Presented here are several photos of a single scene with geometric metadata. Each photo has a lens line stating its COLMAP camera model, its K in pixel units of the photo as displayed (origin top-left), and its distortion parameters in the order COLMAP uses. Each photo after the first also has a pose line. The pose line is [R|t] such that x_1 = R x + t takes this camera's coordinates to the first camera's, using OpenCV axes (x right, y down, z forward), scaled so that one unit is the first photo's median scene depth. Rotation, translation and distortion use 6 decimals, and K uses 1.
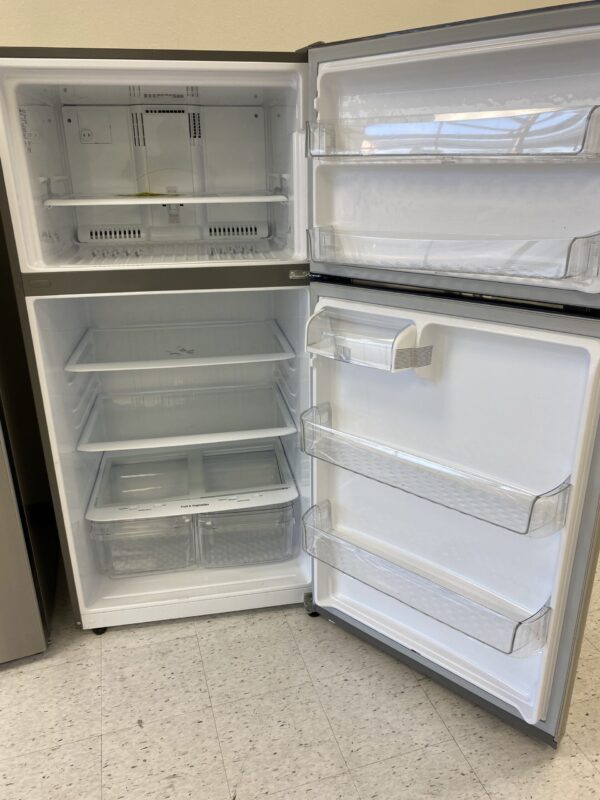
lens RADIAL K [[608.0, 0, 302.2], [0, 608.0, 401.0], [0, 0, 1]] dist [0.015088, -0.002875]
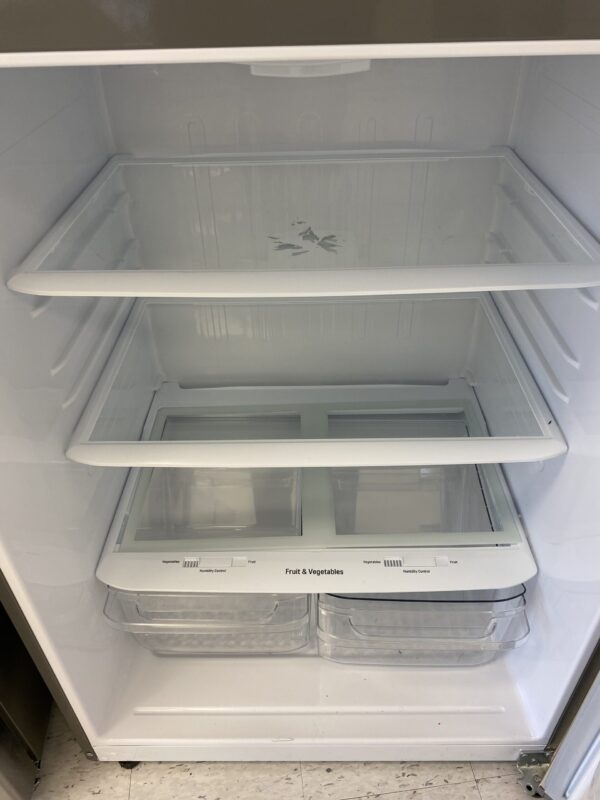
lens RADIAL K [[608.0, 0, 296.5], [0, 608.0, 404.0], [0, 0, 1]] dist [0.015088, -0.002875]
pose [[0.982679, 0.100718, -0.155554, -0.138571], [-0.050639, 0.953406, 0.297412, -0.101771], [0.178261, -0.284383, 0.941992, 0.628427]]
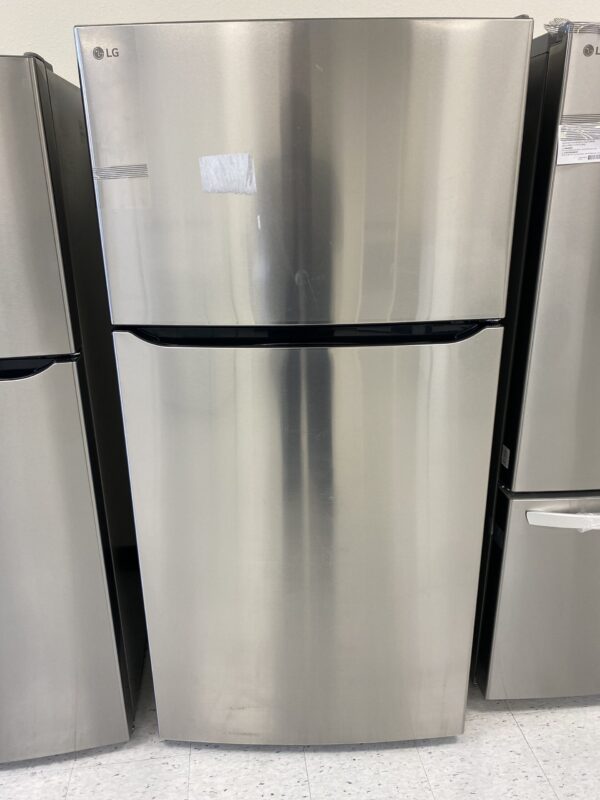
lens RADIAL K [[608.0, 0, 301.8], [0, 608.0, 400.5], [0, 0, 1]] dist [0.015088, -0.002875]
pose [[0.986142, 0.058080, -0.155405, -0.075088], [-0.060373, 0.998125, -0.010073, -0.070342], [0.154528, 0.019316, 0.987800, 0.183022]]
